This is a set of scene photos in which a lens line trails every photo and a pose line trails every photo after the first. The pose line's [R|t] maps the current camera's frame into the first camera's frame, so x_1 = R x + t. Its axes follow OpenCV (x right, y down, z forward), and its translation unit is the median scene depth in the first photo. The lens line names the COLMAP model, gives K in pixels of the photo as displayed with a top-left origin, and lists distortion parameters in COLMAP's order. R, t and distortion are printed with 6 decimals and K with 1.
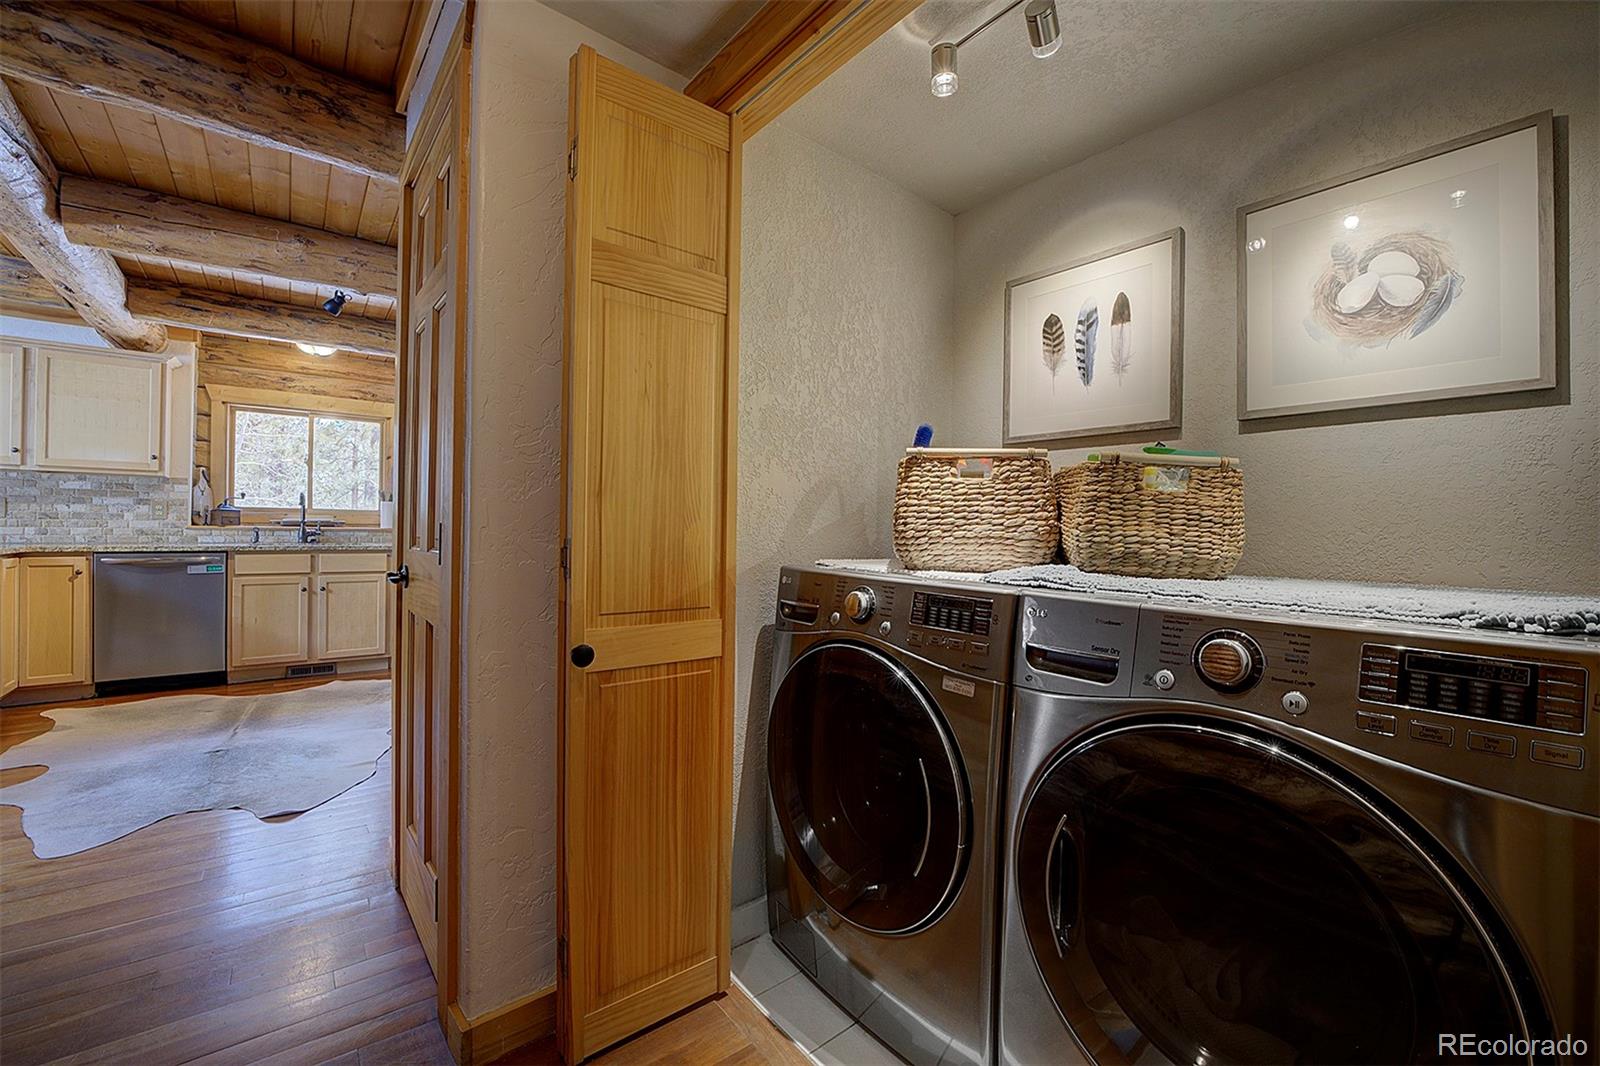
lens RADIAL K [[649.9, 0, 800.0], [0, 649.9, 533.0], [0, 0, 1]] dist [-0.026172, -0.000103]
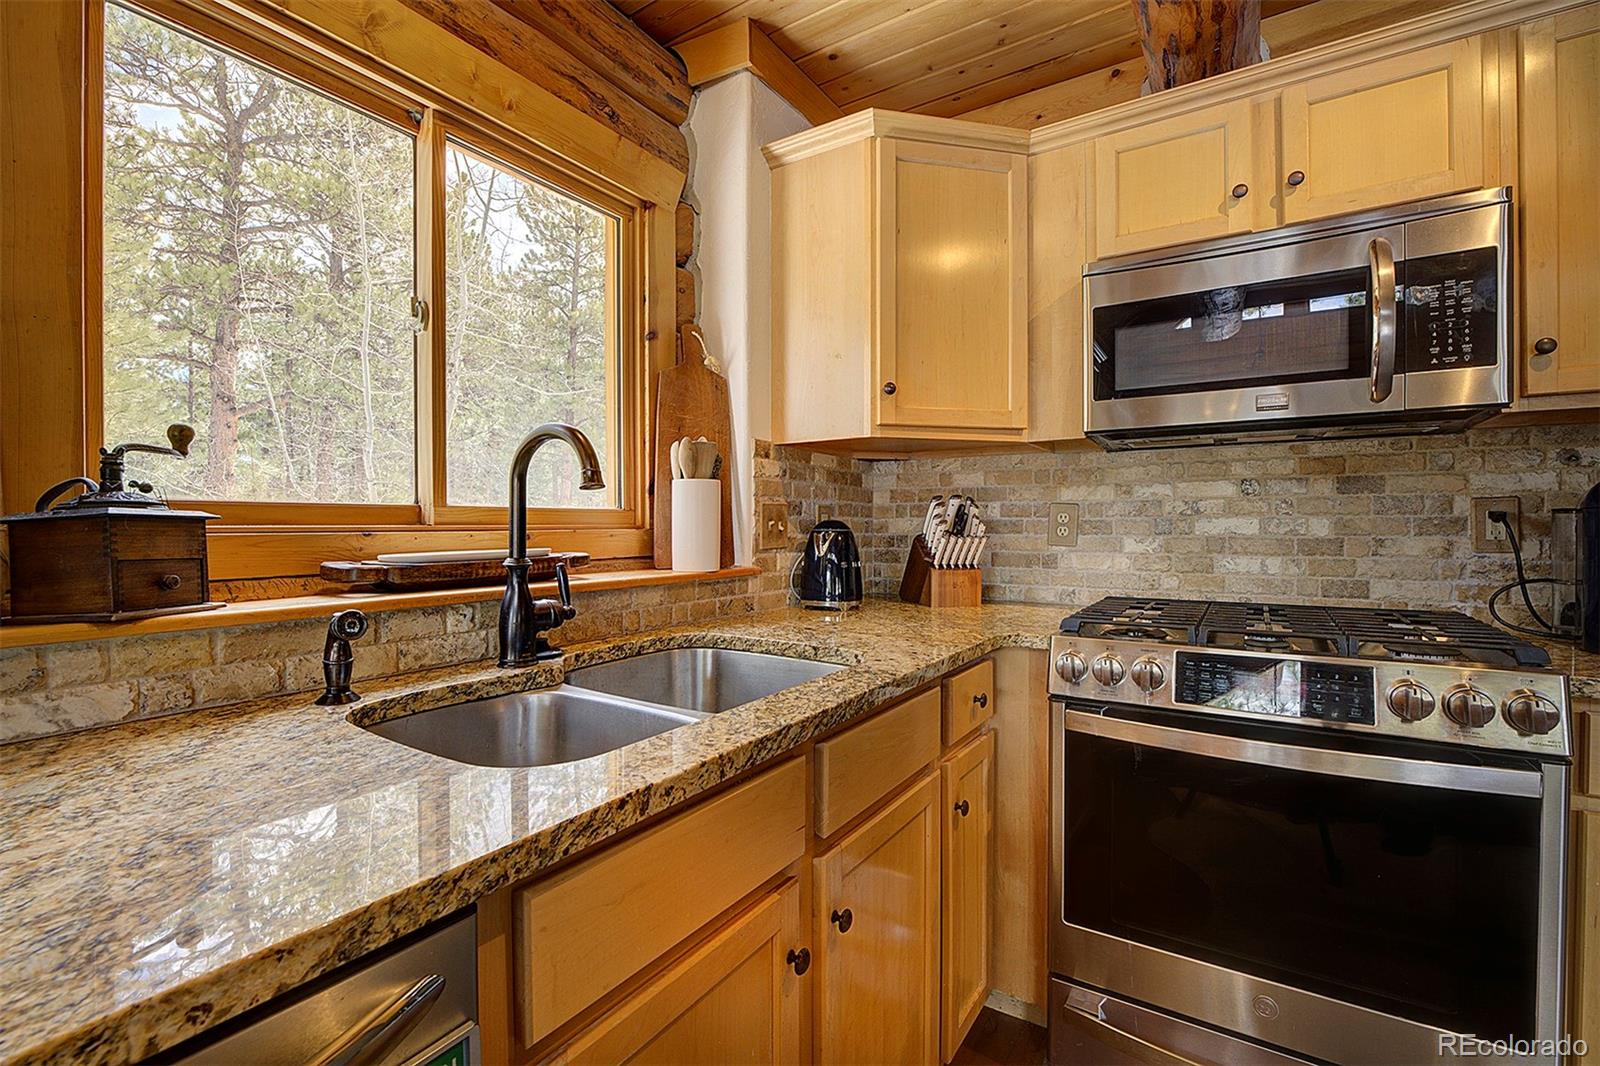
lens RADIAL K [[716.6, 0, 800.0], [0, 716.6, 533.0], [0, 0, 1]] dist [0.019776, -0.000033]
pose [[0.953968, -0.022836, 0.299038, -0.828929], [0.020125, 0.999724, 0.012143, -0.032568], [-0.299232, -0.005566, 0.954164, 0.800344]]
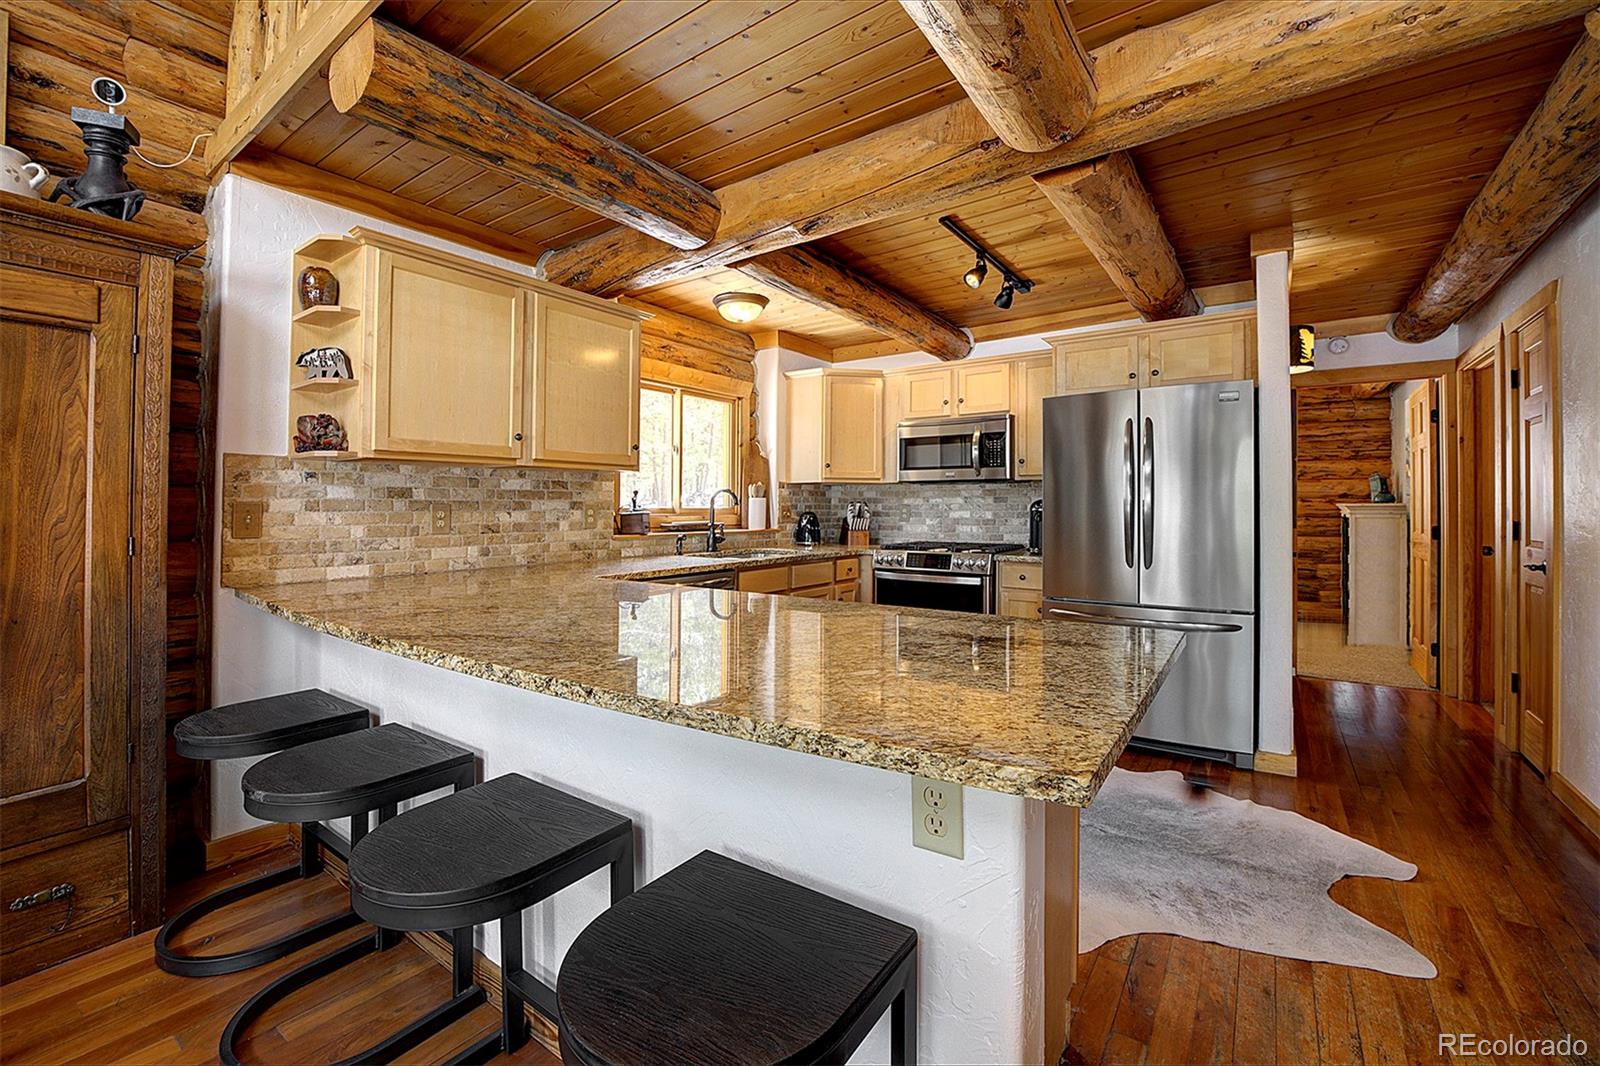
lens RADIAL K [[670.3, 0, 805.4], [0, 670.3, 495.9], [0, 0, 1]] dist [-0.019817, 0.000035]
pose [[0.965965, -0.012247, 0.258383, -0.962183], [0.017441, 0.999689, -0.017819, -0.040882], [-0.258085, 0.021719, 0.965878, 0.169036]]
